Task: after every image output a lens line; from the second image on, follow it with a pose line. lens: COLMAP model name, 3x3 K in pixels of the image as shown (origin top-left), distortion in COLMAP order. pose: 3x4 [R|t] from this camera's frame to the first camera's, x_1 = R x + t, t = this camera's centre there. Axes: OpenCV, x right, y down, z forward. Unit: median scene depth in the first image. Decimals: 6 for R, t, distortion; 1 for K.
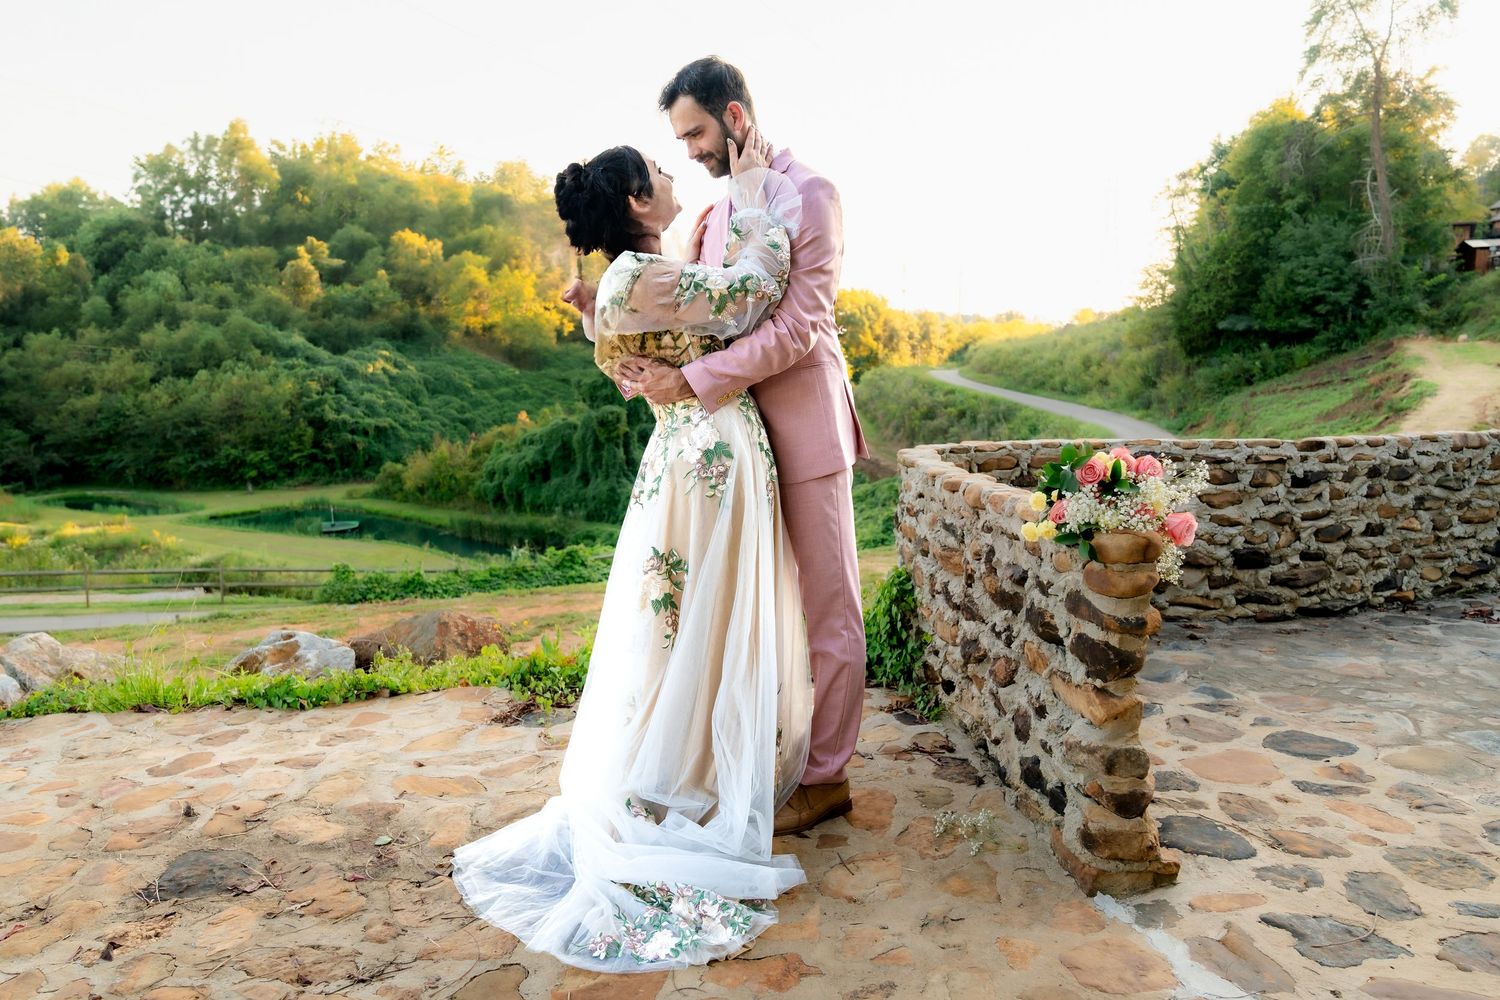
lens RADIAL K [[1048.0, 0, 750.0], [0, 1048.0, 500.0], [0, 0, 1]] dist [-0.003788, 0.005366]
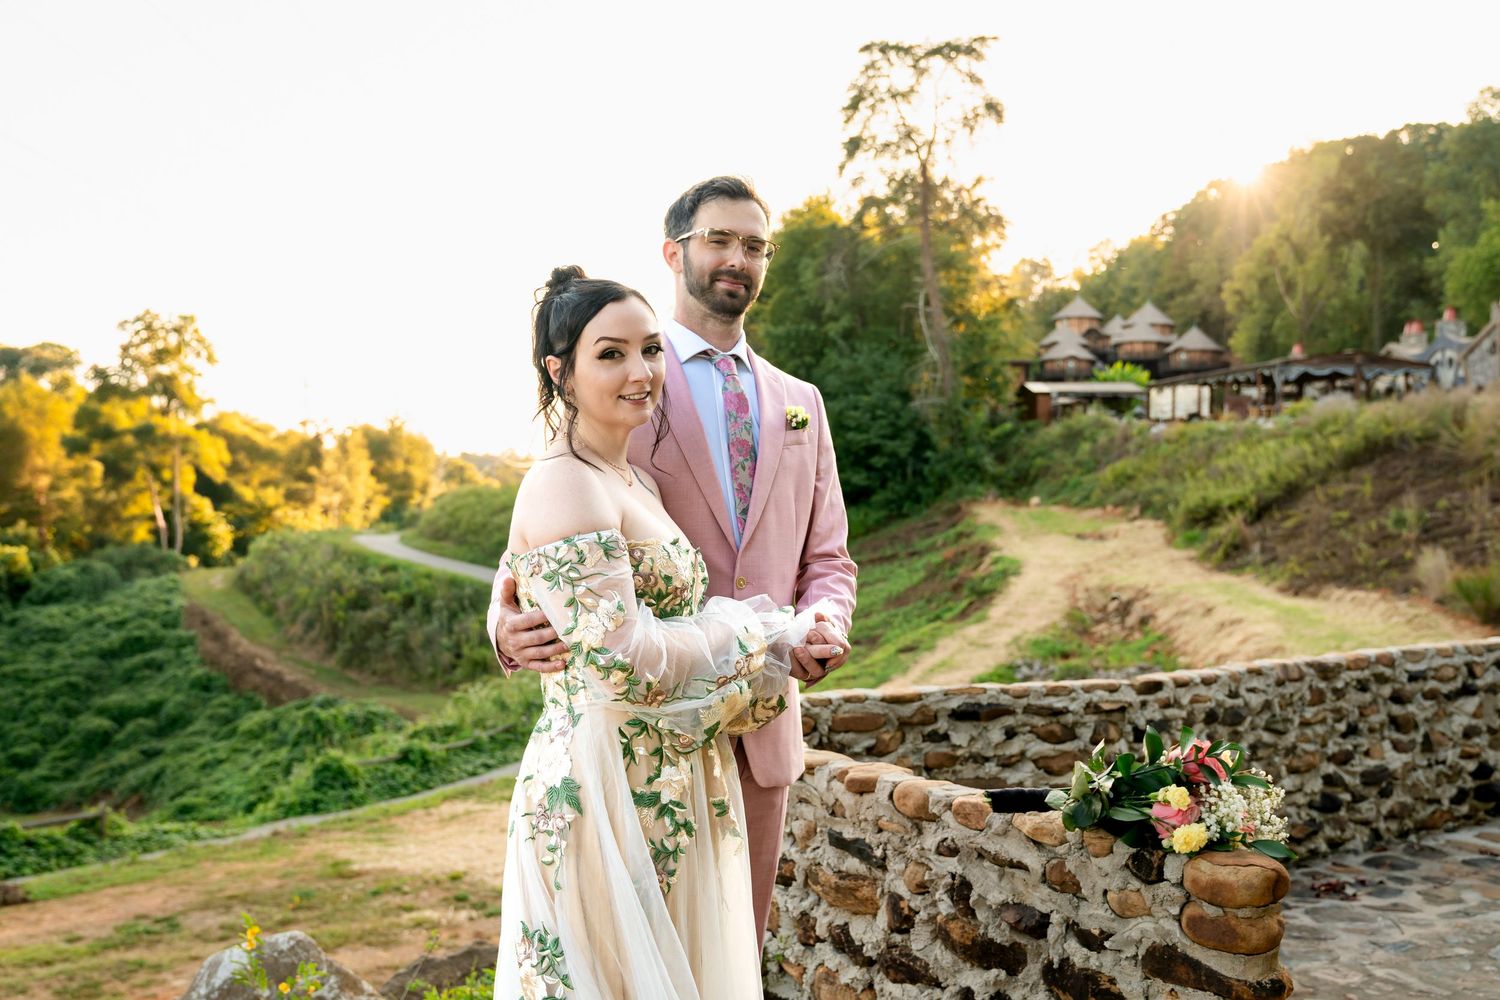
lens RADIAL K [[1550.4, 0, 750.0], [0, 1550.4, 500.0], [0, 0, 1]] dist [0.004402, 0.010903]
pose [[0.916960, 0.015322, 0.398685, -0.202261], [0.043511, 0.989462, -0.138101, -0.043262], [-0.396600, 0.143980, 0.906630, 0.047180]]
